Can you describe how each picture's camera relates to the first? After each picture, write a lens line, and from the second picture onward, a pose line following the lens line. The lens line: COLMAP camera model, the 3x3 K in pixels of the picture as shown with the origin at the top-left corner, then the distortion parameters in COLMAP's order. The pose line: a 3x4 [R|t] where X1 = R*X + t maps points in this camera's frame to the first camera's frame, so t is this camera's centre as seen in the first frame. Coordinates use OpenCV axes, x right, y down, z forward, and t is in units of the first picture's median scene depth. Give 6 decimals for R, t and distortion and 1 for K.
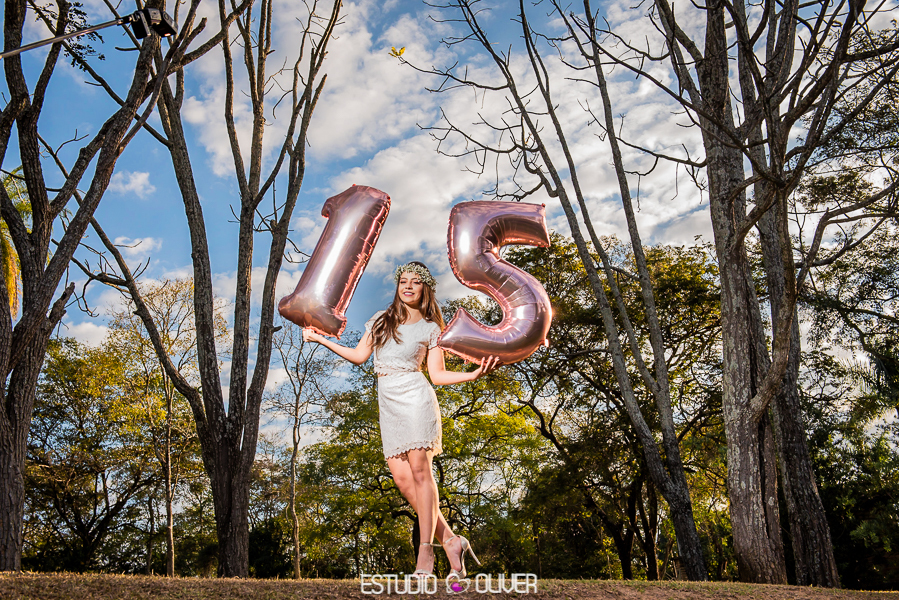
lens RADIAL K [[1034.6, 0, 449.5], [0, 1034.6, 300.2], [0, 0, 1]] dist [0.066285, 0.000000]
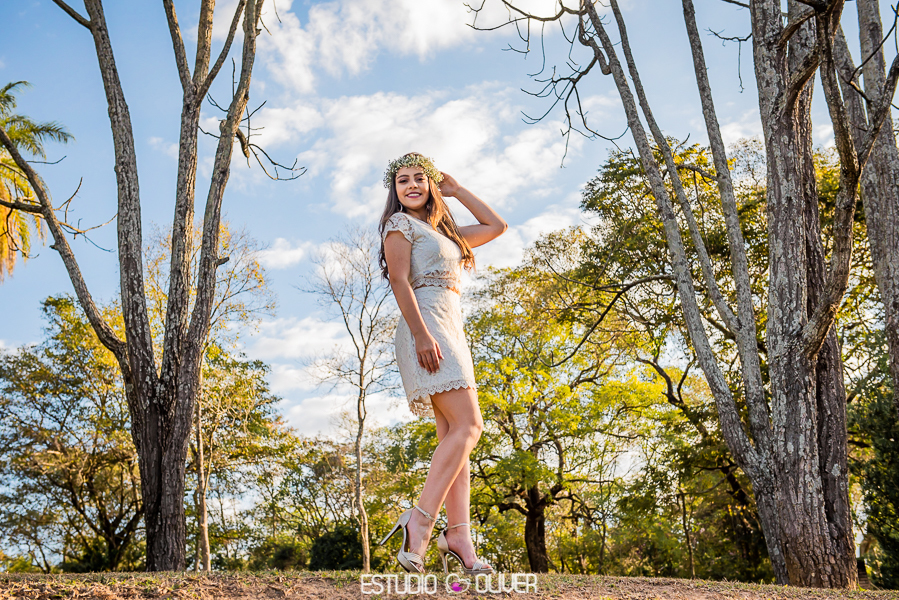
lens RADIAL K [[1293.5, 0, 449.6], [0, 1293.5, 299.3], [0, 0, 1]] dist [0.127141, 0.000000]
pose [[0.993180, -0.029857, -0.112700, 0.107247], [0.034633, 0.998573, 0.040660, 0.023246], [0.111325, -0.044286, 0.992797, 0.071086]]
